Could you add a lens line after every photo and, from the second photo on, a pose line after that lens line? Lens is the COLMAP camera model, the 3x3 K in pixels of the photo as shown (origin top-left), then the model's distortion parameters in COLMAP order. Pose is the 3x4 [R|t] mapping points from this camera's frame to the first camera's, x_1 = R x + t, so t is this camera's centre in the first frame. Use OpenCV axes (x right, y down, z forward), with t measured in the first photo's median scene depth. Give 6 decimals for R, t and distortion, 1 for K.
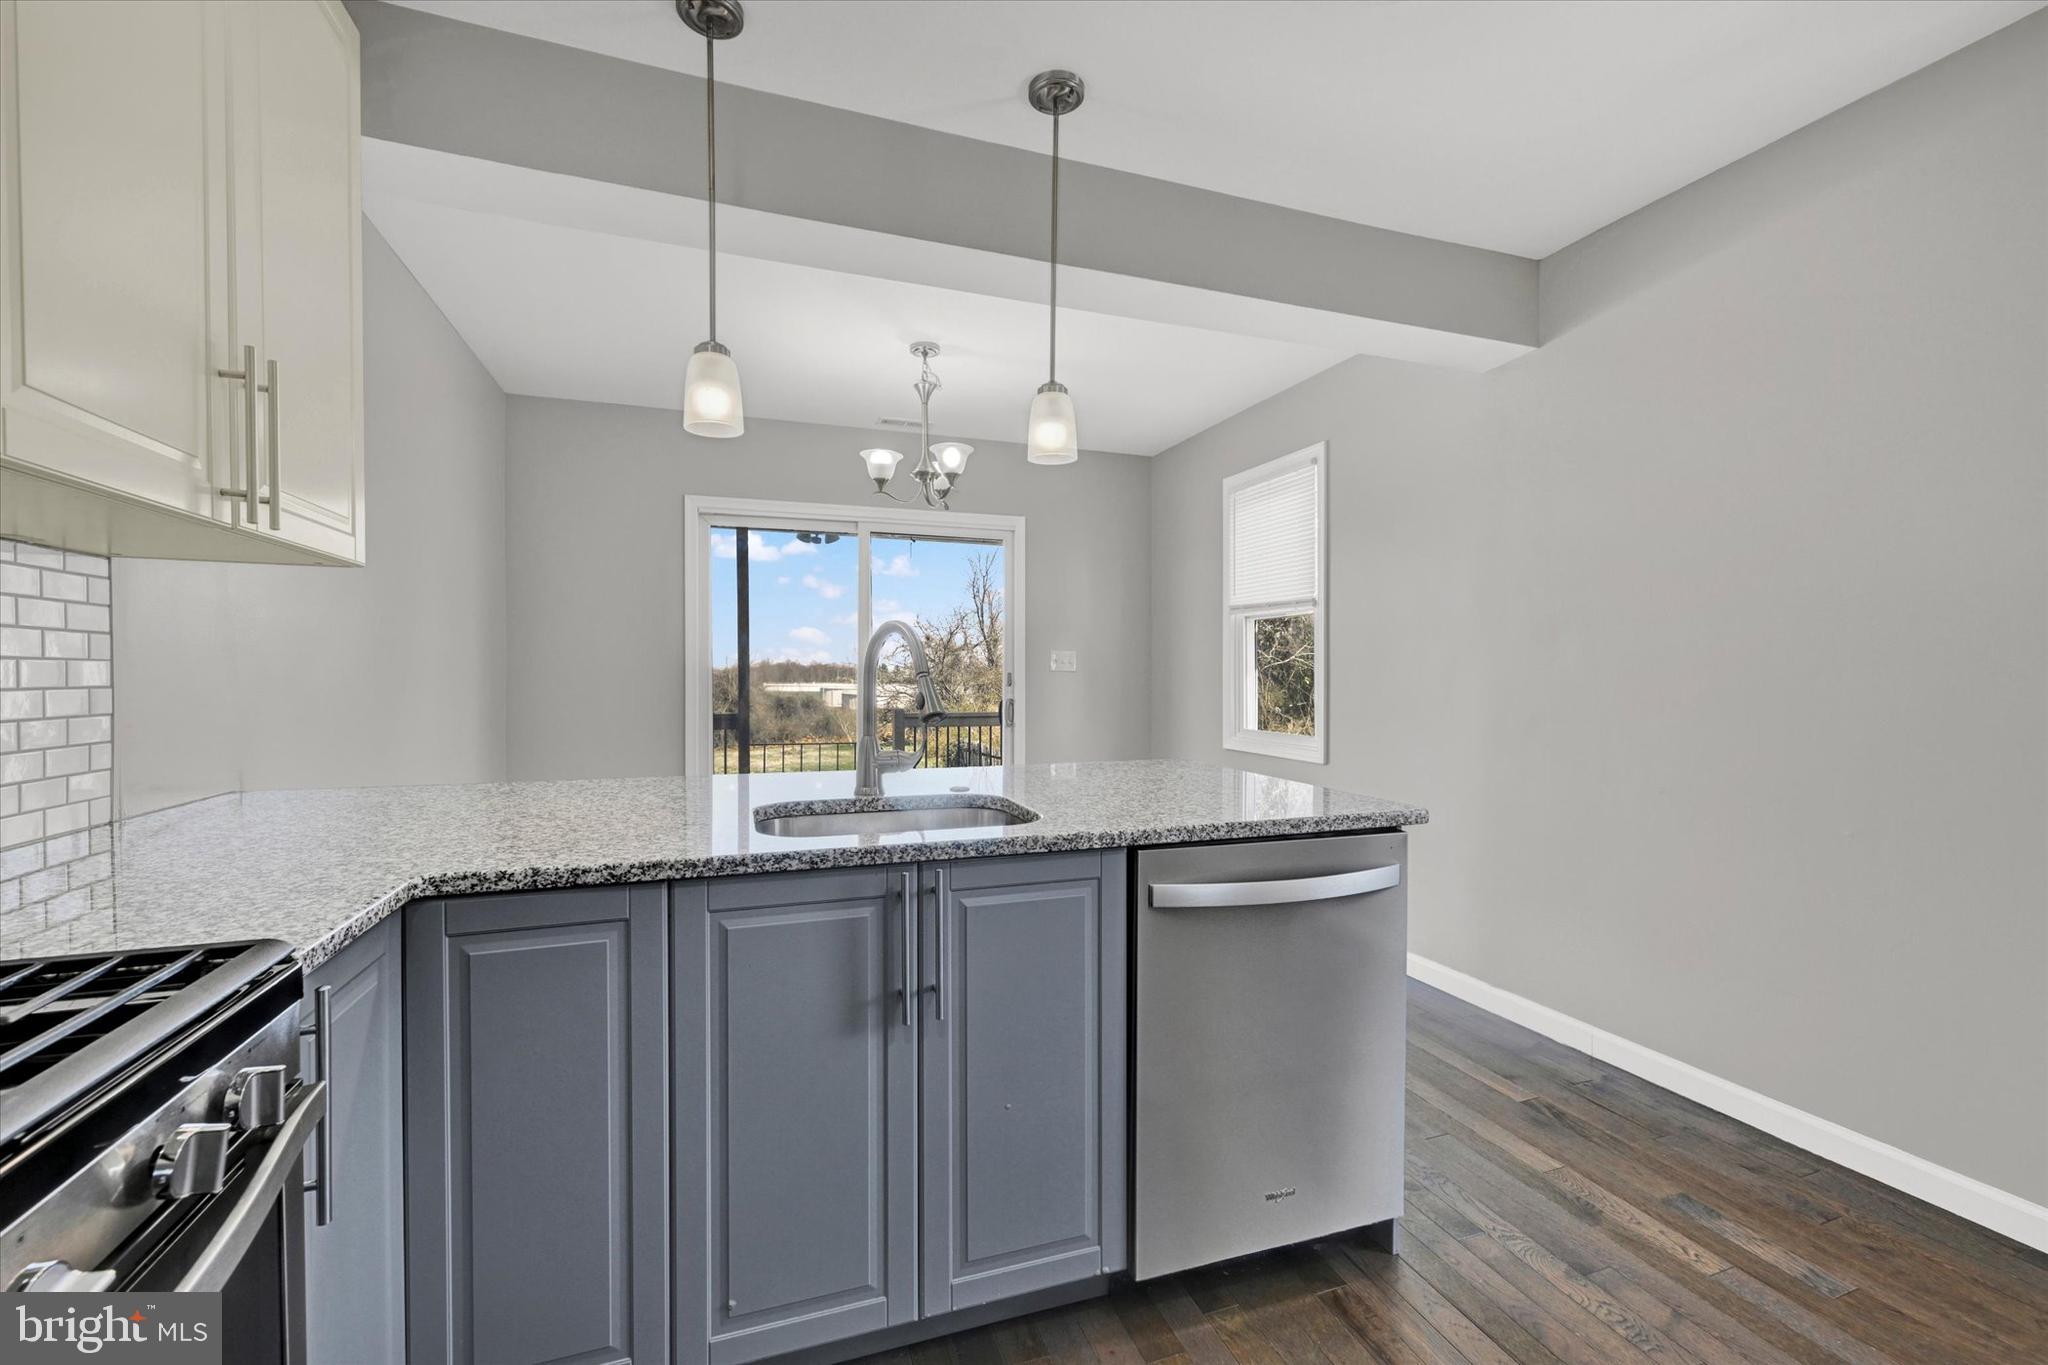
lens RADIAL K [[839.4, 0, 1019.7], [0, 839.4, 683.6], [0, 0, 1]] dist [0.011939, 0.000383]
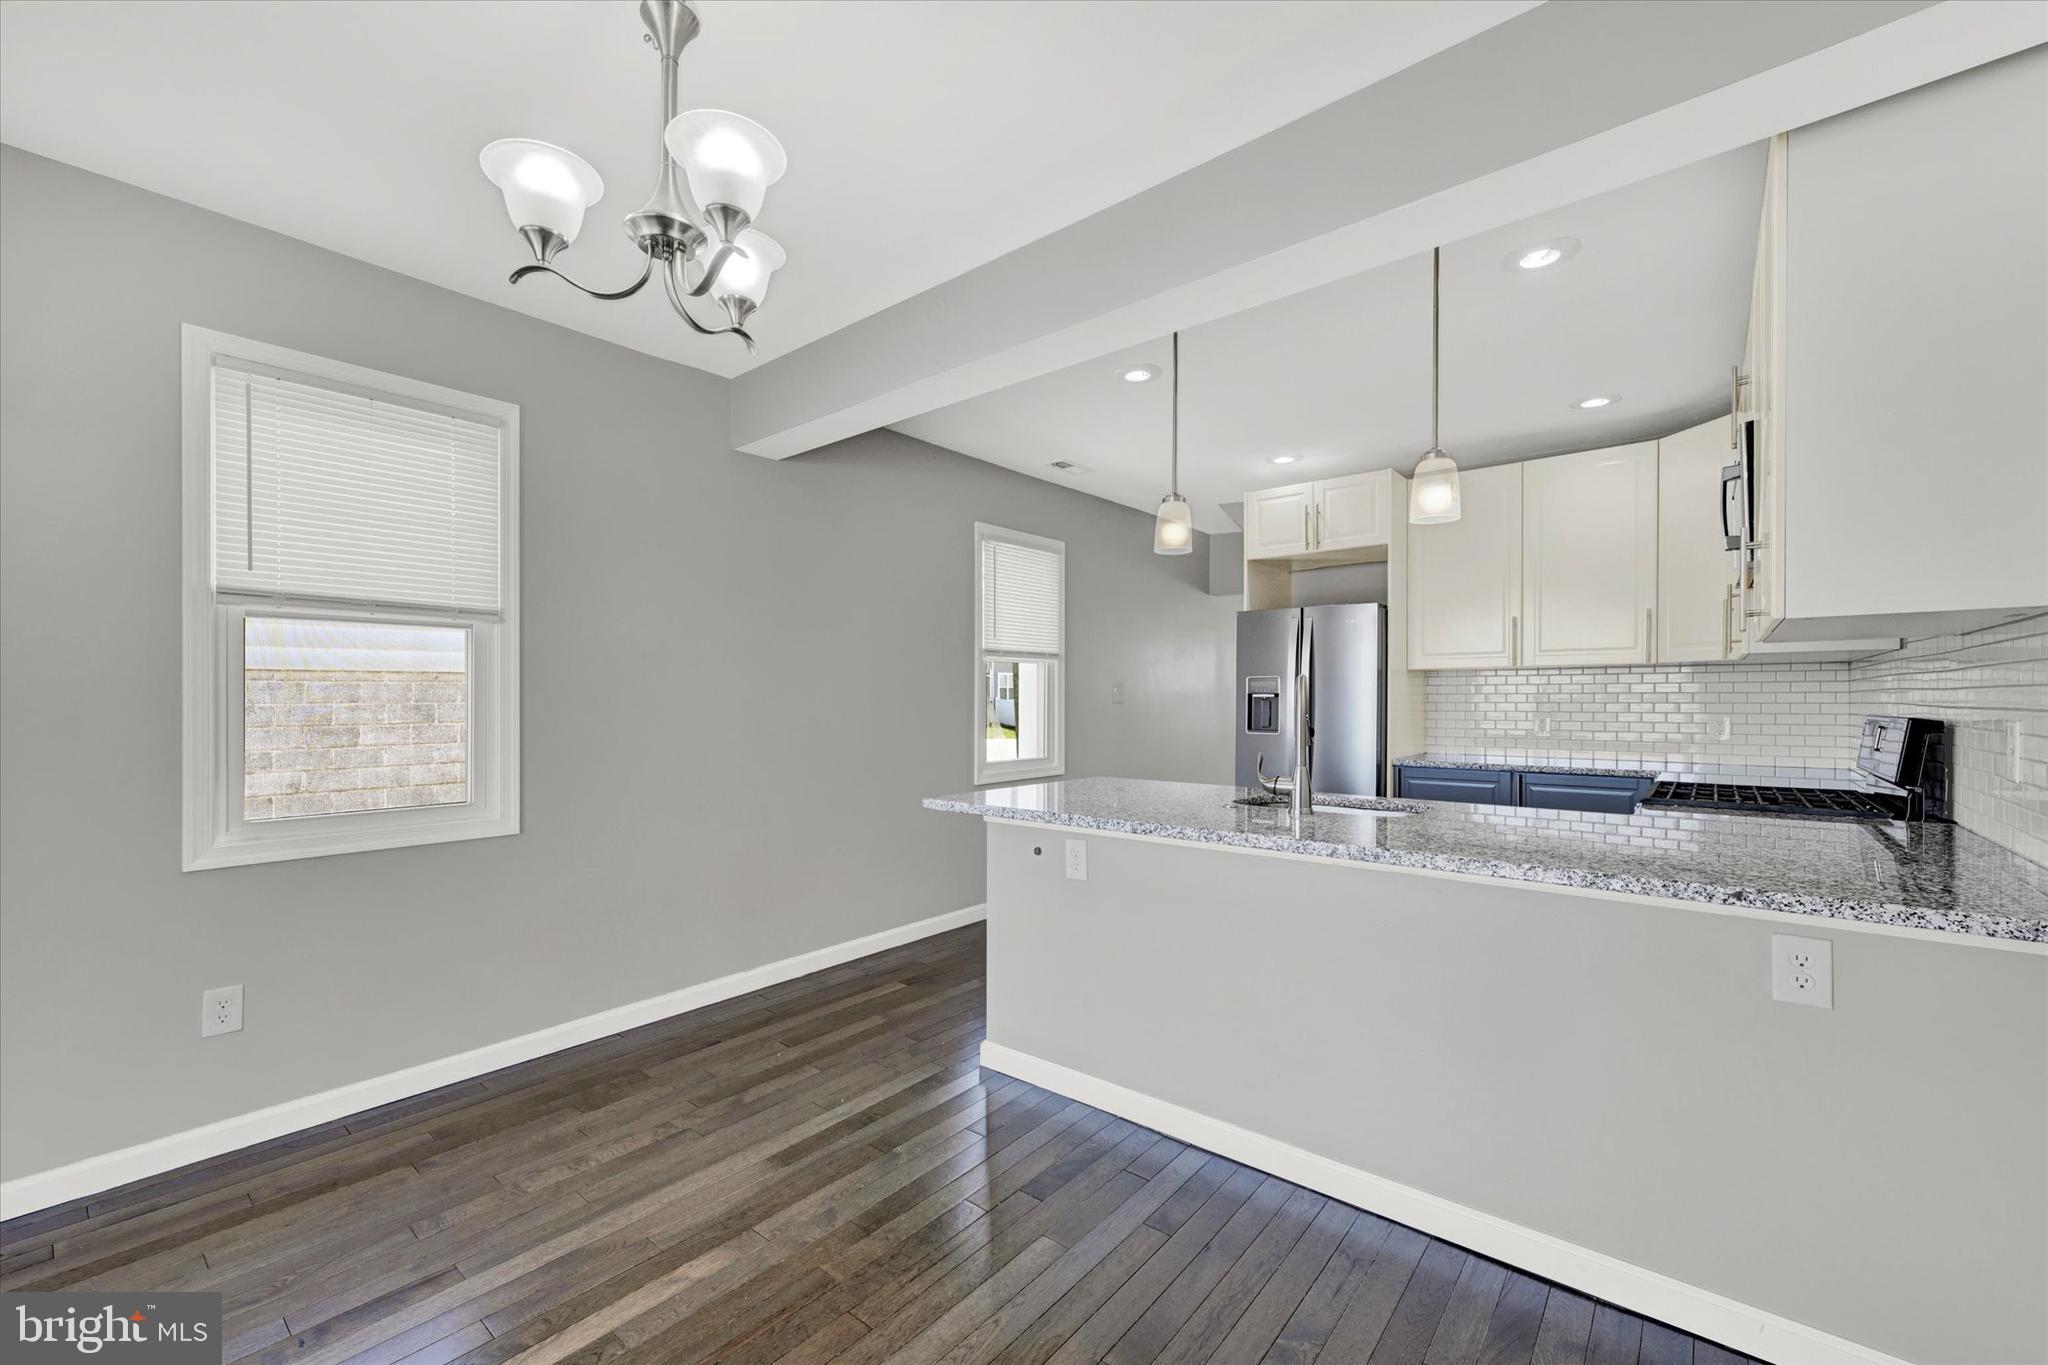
lens RADIAL K [[839.4, 0, 1019.7], [0, 839.4, 683.6], [0, 0, 1]] dist [0.011939, 0.000383]
pose [[-0.522263, 0.015002, 0.852652, -0.967193], [0.023124, 0.999727, -0.003426, -0.046659], [-0.852471, 0.017928, -0.522468, 1.911743]]
